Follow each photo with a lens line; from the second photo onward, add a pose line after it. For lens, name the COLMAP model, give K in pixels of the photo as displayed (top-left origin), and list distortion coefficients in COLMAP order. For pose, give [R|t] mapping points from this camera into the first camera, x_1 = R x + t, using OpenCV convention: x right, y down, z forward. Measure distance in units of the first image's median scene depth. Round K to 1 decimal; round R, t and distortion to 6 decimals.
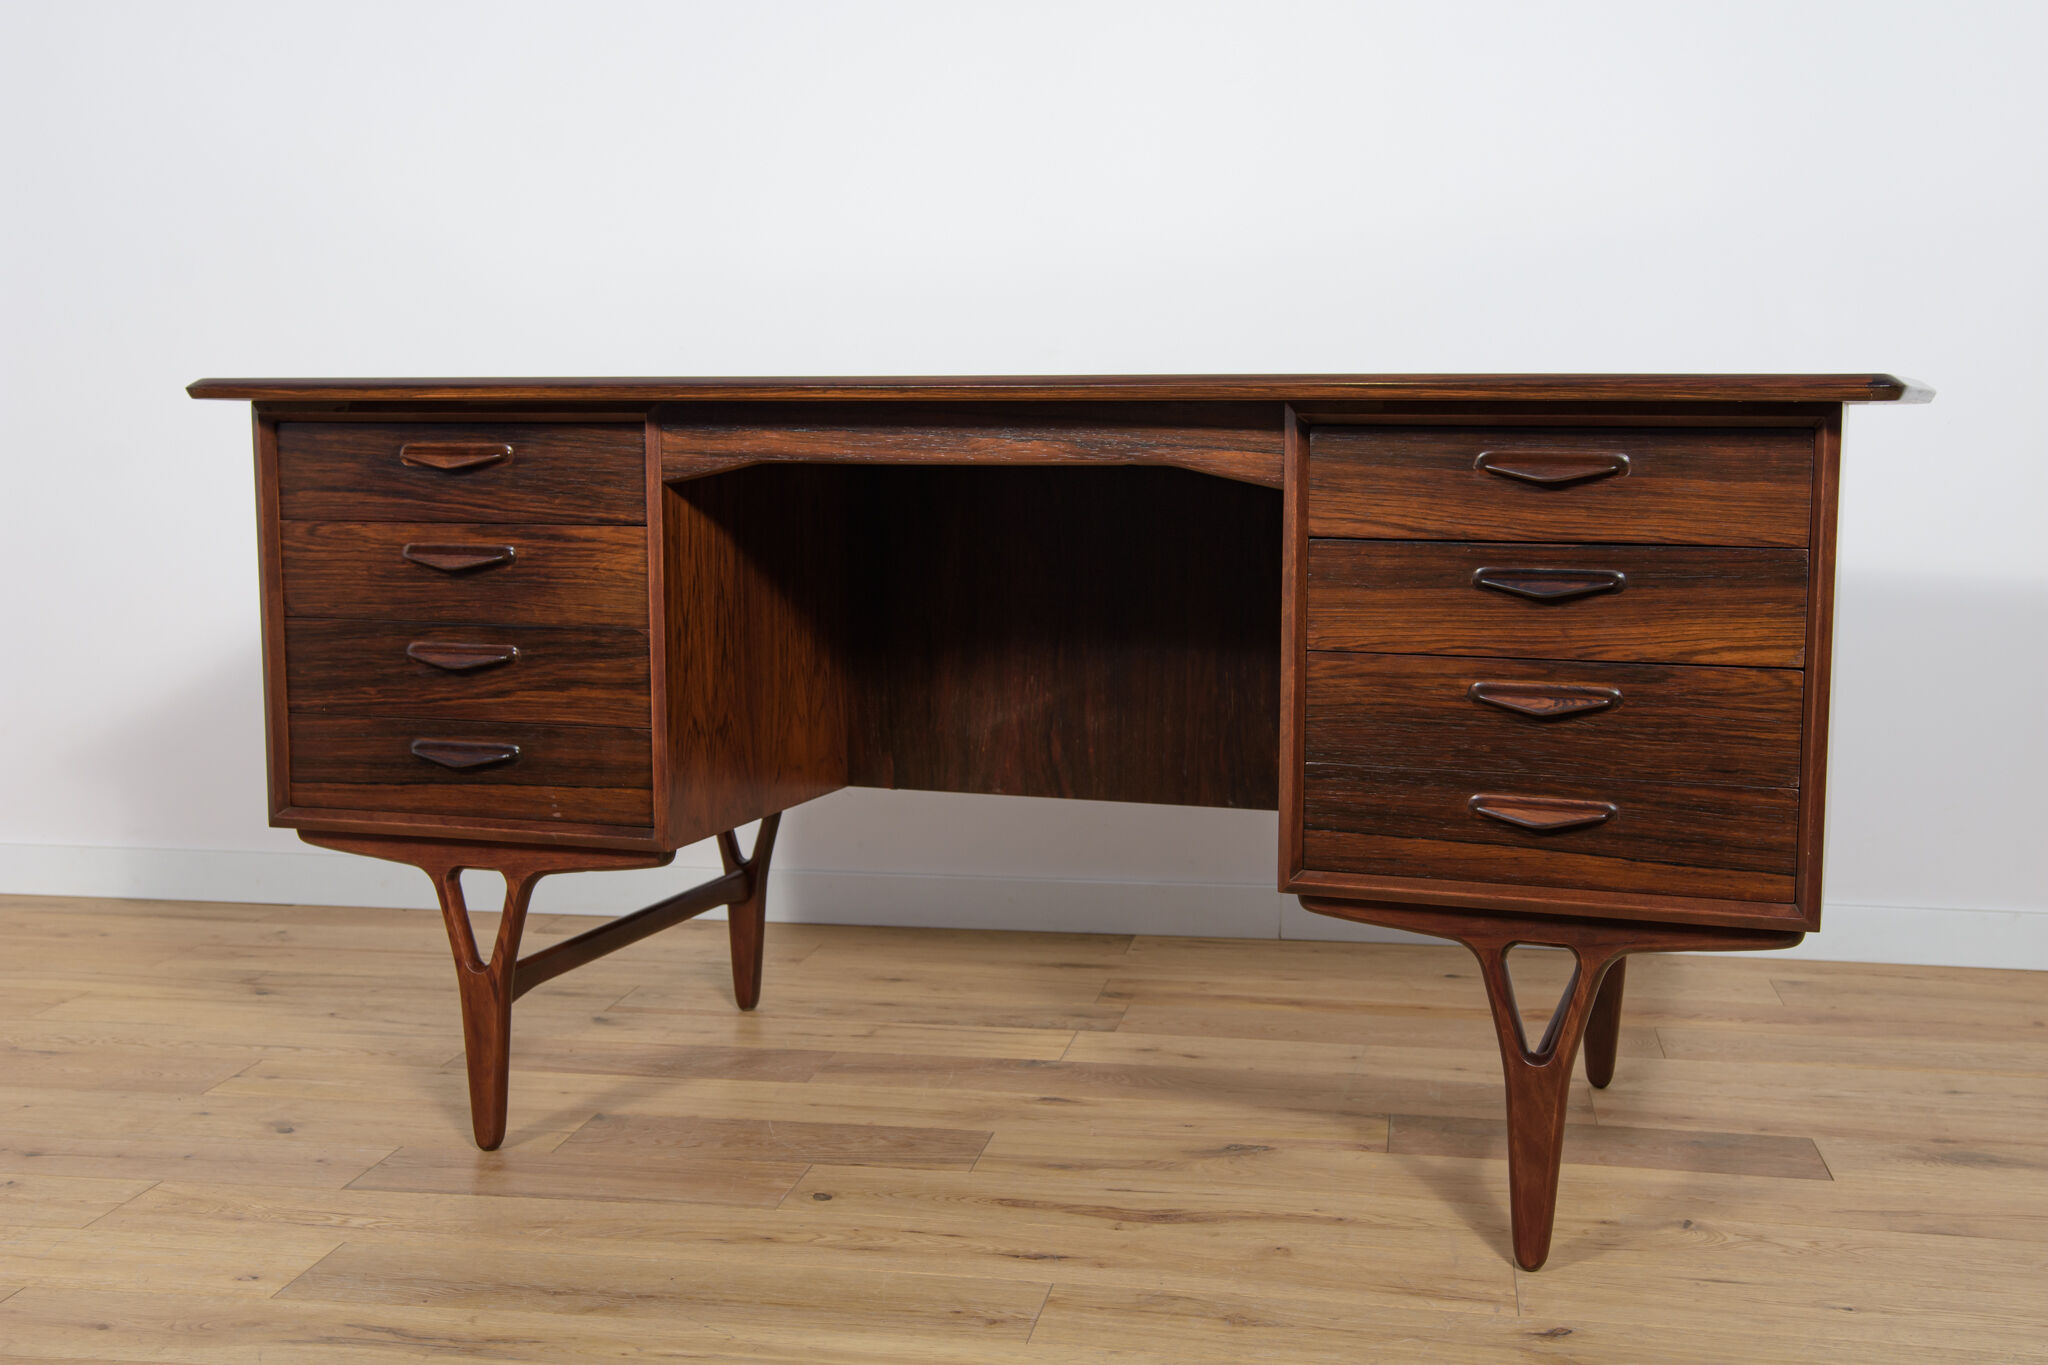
lens RADIAL K [[2390.3, 0, 1022.1], [0, 2390.3, 712.6], [0, 0, 1]] dist [0.060719, 0.000000]
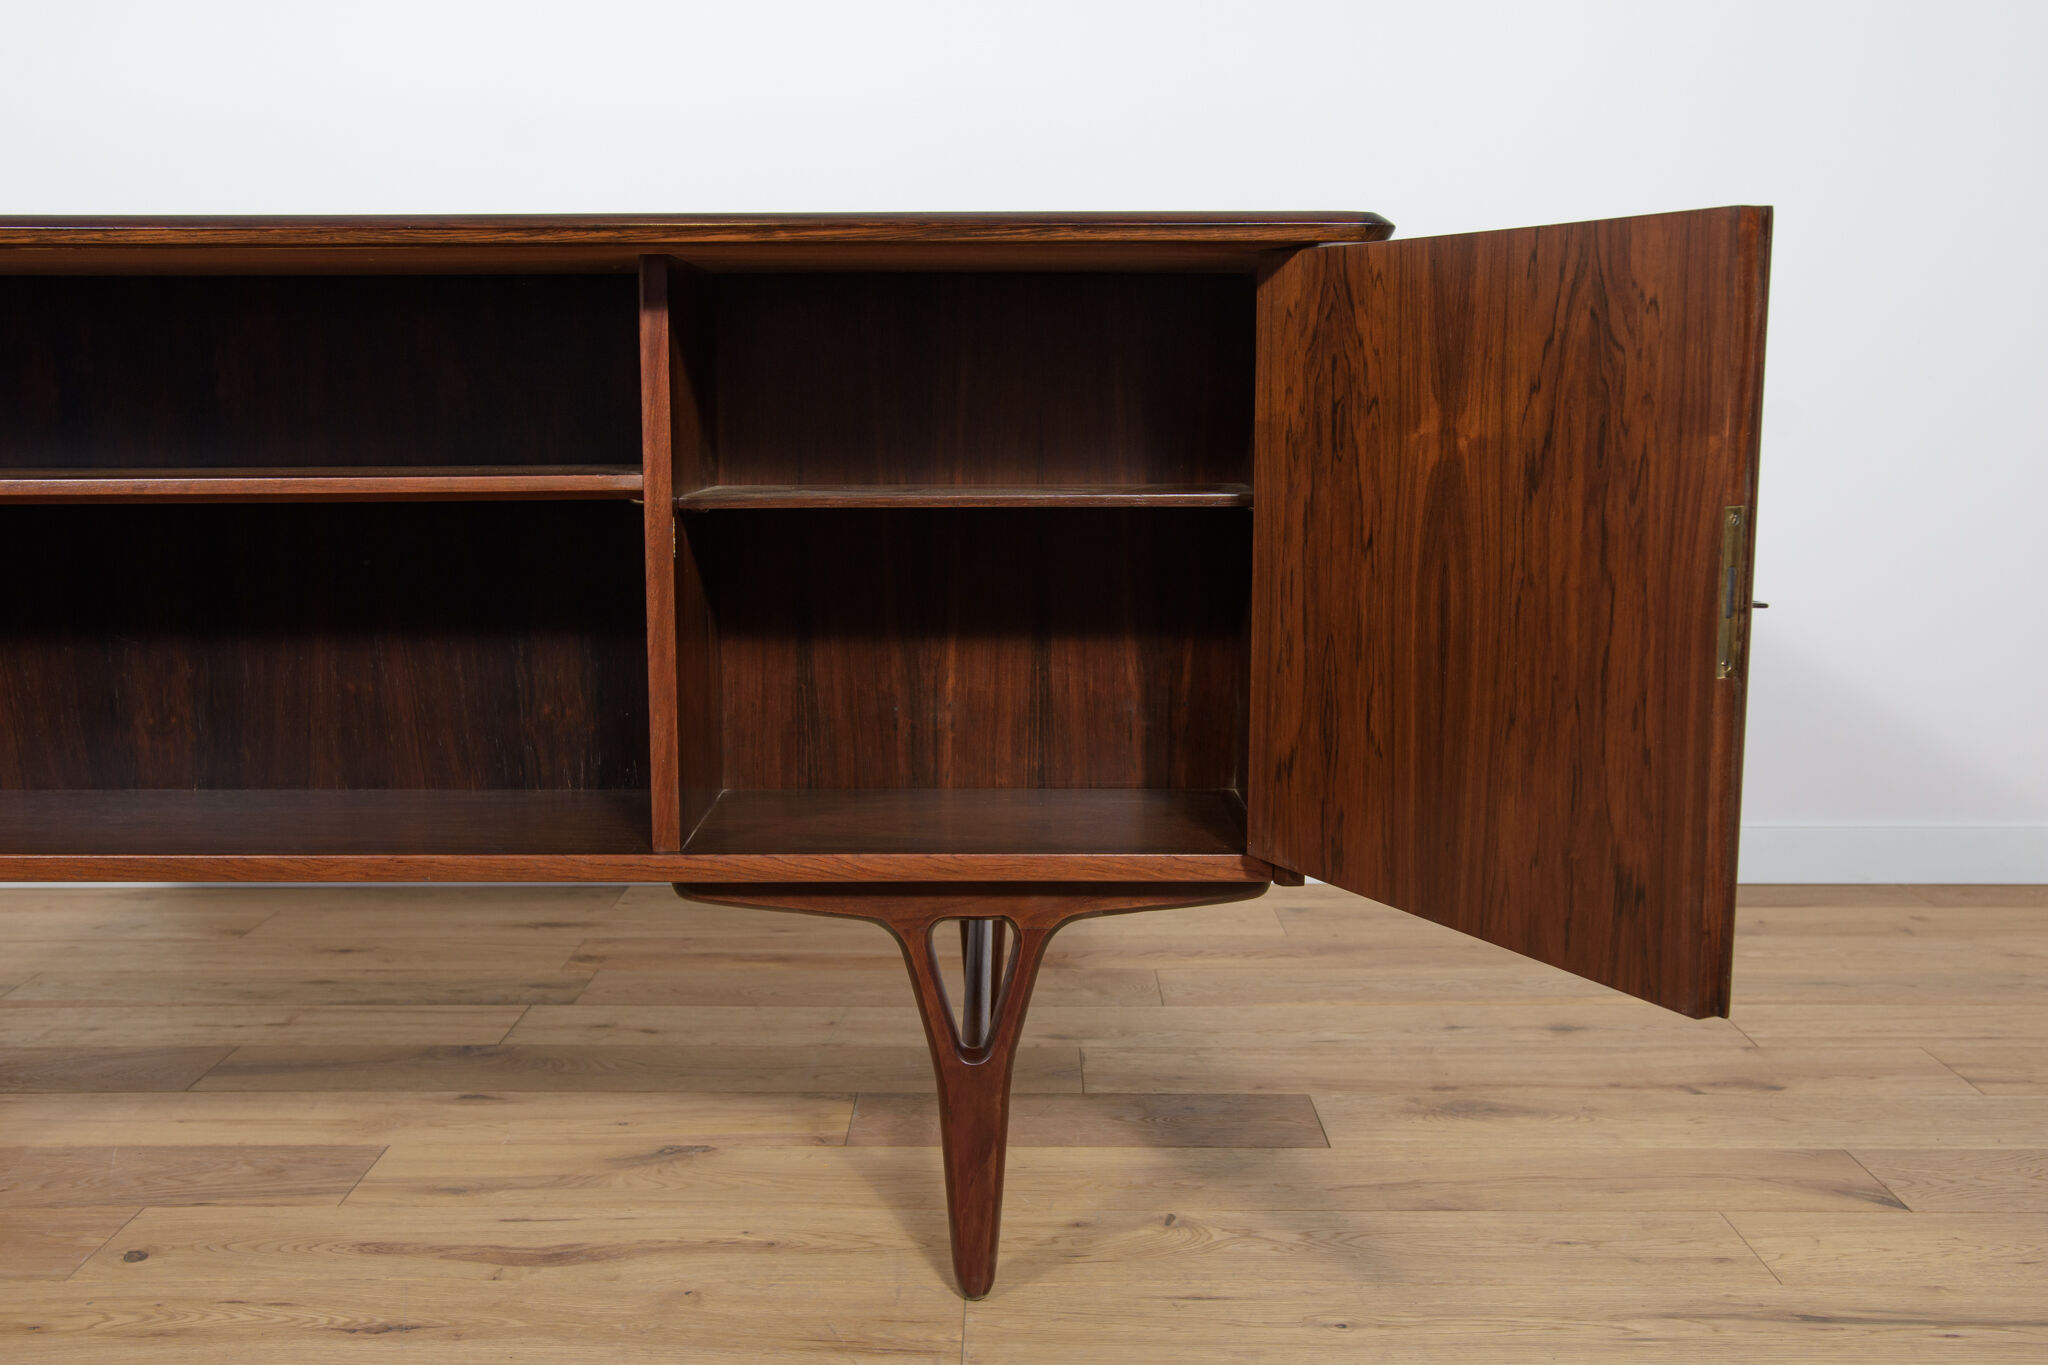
lens RADIAL K [[2047.1, 0, 1012.3], [0, 2047.1, 709.6], [0, 0, 1]] dist [0.000742, 0.000000]
pose [[0.986653, -0.028928, 0.160245, 0.105138], [0.024142, 0.999205, 0.031736, 0.002416], [-0.161035, -0.027443, 0.986567, 0.277856]]
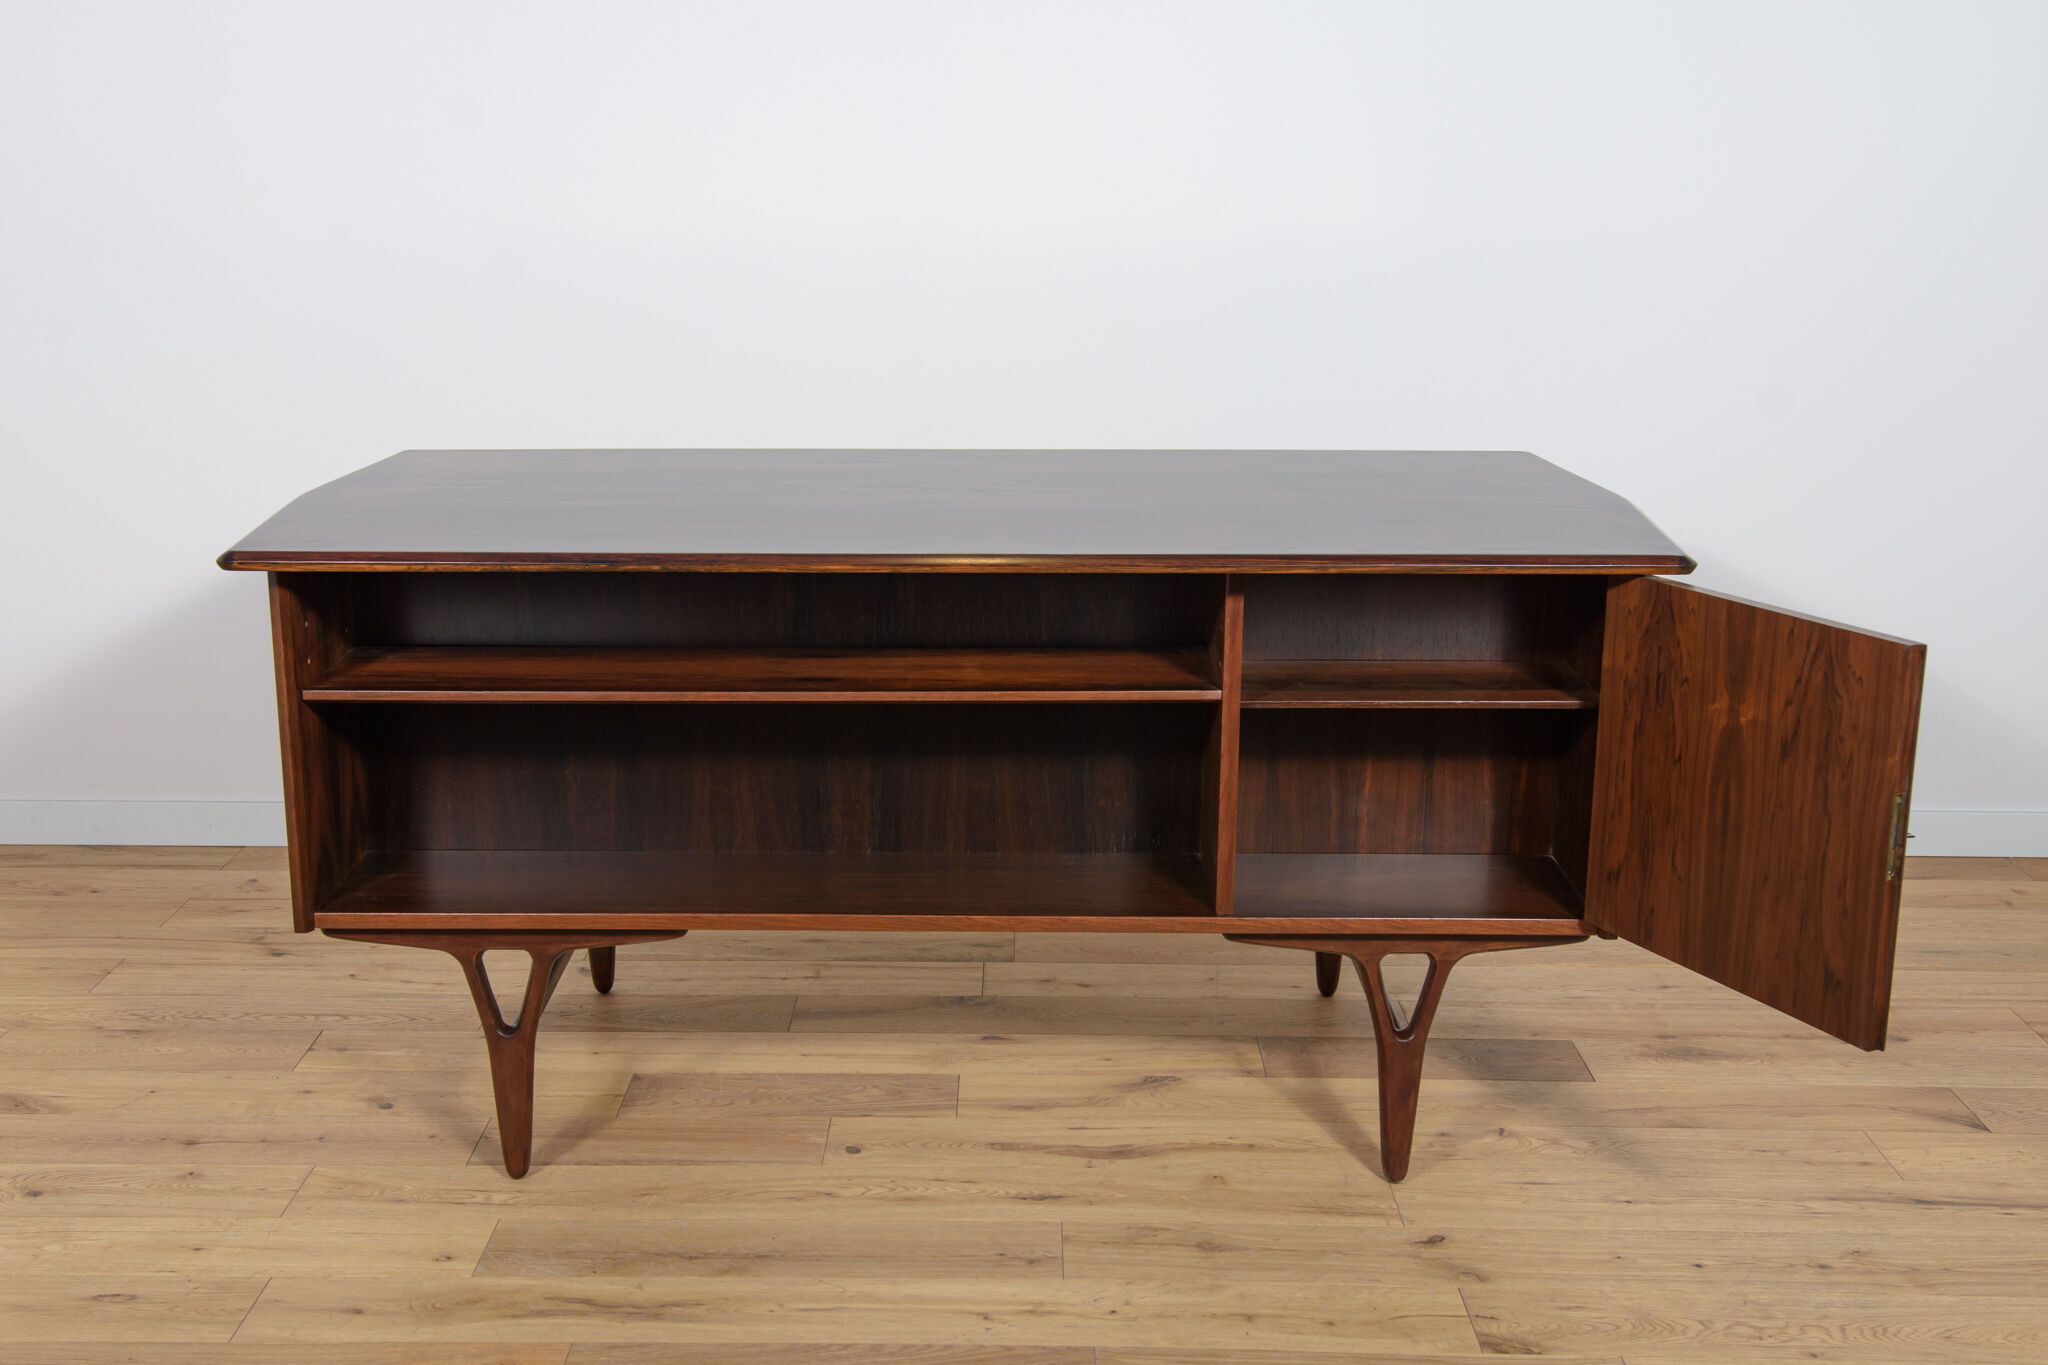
lens RADIAL K [[2390.3, 0, 990.6], [0, 2390.3, 722.9], [0, 0, 1]] dist [0.060719, 0.000000]
pose [[0.987746, -0.038791, 0.151174, -0.198300], [0.018107, 0.990561, 0.135869, -0.199958], [-0.155018, -0.131466, 0.979125, -0.239081]]
